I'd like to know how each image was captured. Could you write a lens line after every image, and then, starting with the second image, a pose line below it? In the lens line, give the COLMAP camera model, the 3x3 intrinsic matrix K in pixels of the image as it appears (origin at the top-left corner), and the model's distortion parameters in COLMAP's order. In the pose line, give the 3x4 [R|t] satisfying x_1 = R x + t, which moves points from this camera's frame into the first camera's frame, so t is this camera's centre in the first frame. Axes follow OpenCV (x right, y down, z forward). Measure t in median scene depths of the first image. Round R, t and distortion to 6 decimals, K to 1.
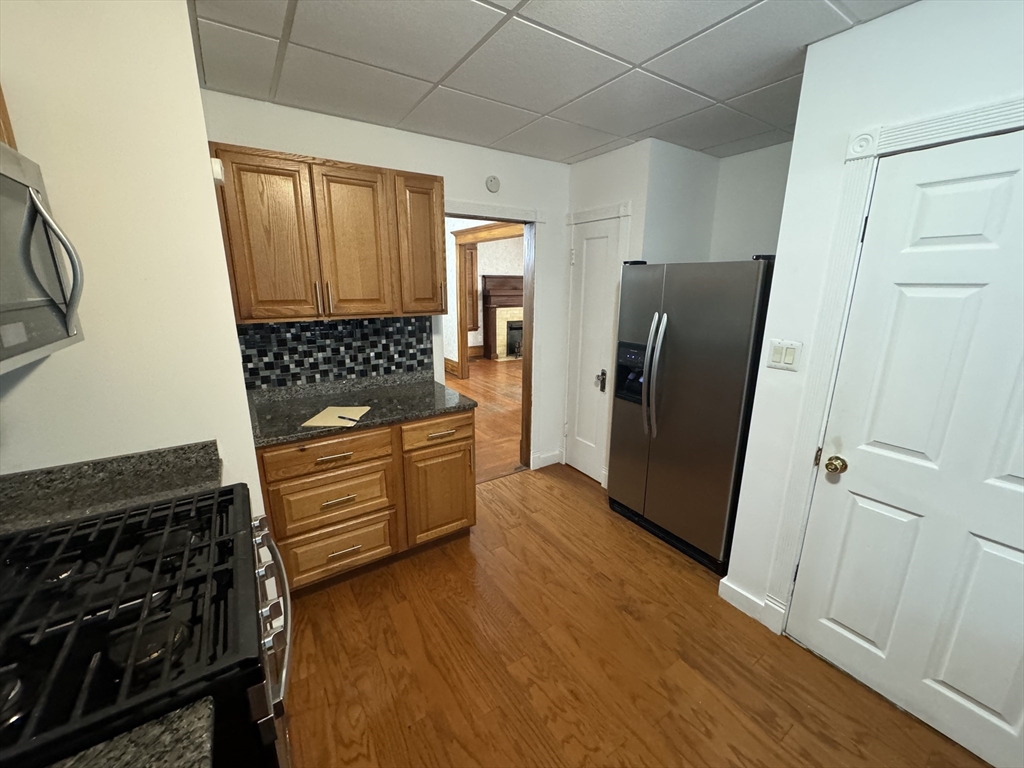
lens RADIAL K [[408.4, 0, 514.7], [0, 408.4, 380.1], [0, 0, 1]] dist [0.000629, 0.000068]
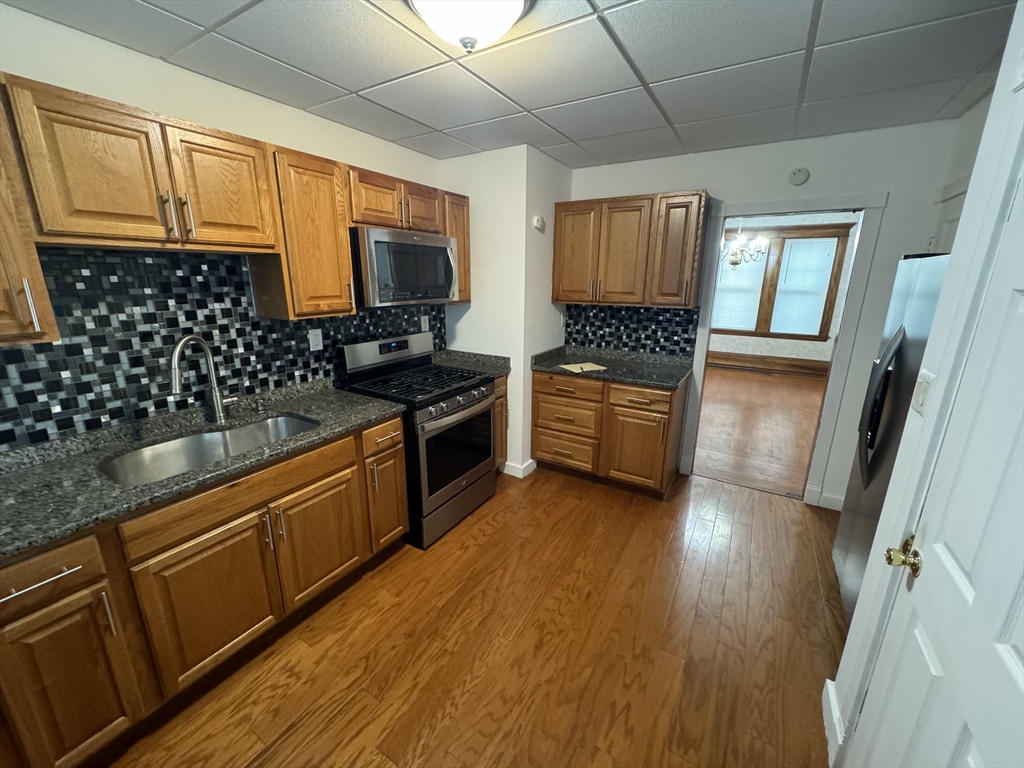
lens RADIAL K [[408.4, 0, 511.0], [0, 408.4, 382.2], [0, 0, 1]] dist [0.000629, 0.000068]
pose [[0.420988, 0.229341, -0.877594, 0.681540], [-0.216946, 0.964886, 0.148082, -0.022093], [0.880740, 0.128050, 0.455961, 0.061192]]
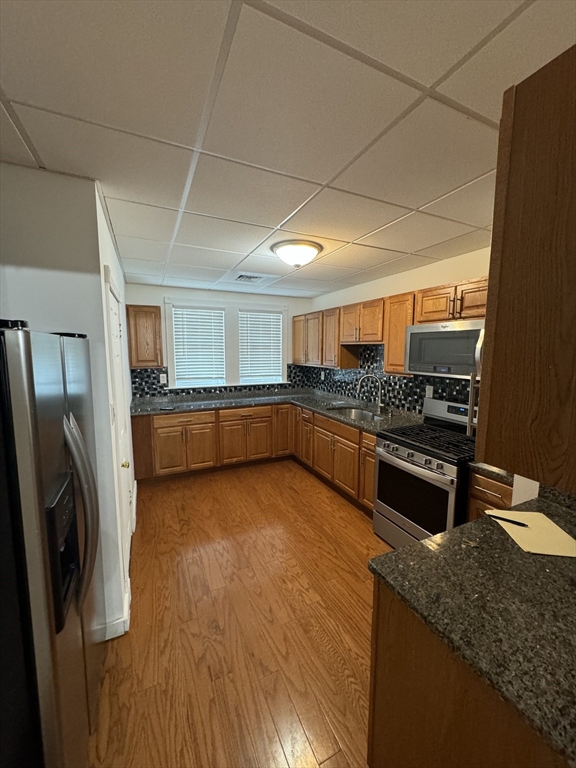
lens RADIAL K [[306.3, 0, 289.0], [0, 306.3, 384.1], [0, 0, 1]] dist [0.000629, 0.000068]
pose [[-0.989062, -0.026536, 0.145092, -0.031344], [0.025086, 0.939090, 0.342754, -0.332600], [-0.145350, 0.342645, -0.928153, 1.280305]]
